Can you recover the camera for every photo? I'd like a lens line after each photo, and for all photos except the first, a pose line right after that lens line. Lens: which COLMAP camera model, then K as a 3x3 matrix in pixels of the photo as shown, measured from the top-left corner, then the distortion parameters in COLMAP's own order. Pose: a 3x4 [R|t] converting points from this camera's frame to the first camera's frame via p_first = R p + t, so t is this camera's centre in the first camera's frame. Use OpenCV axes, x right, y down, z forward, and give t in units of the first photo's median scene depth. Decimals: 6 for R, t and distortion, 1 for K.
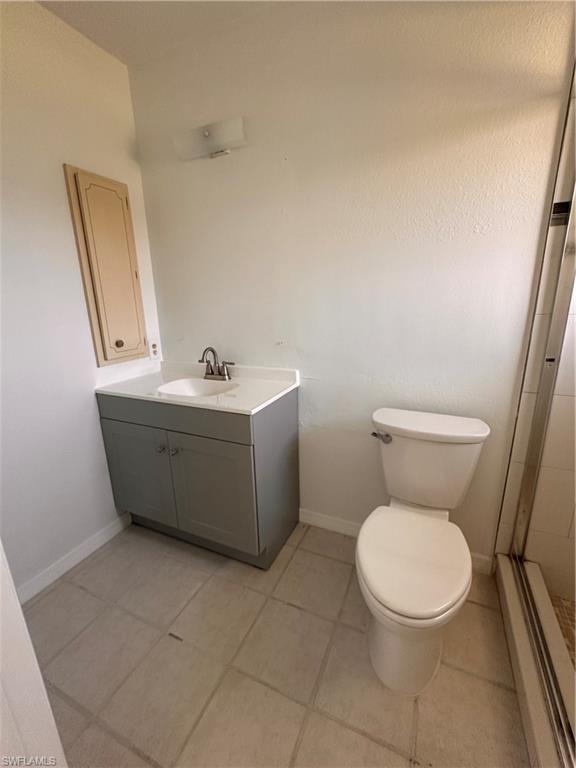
lens RADIAL K [[329.4, 0, 288.3], [0, 329.4, 383.4], [0, 0, 1]] dist [-0.001534, 0.001721]
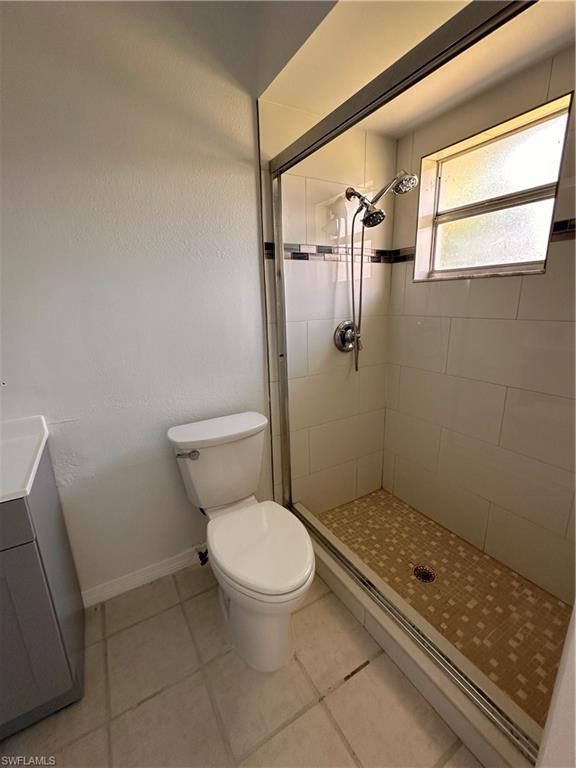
lens RADIAL K [[329.4, 0, 287.1], [0, 329.4, 383.6], [0, 0, 1]] dist [-0.001534, 0.001721]
pose [[0.578816, -0.195334, 0.791718, -0.277107], [0.226134, 0.971258, 0.074306, -0.049722], [-0.783477, 0.136024, 0.606351, 0.152171]]
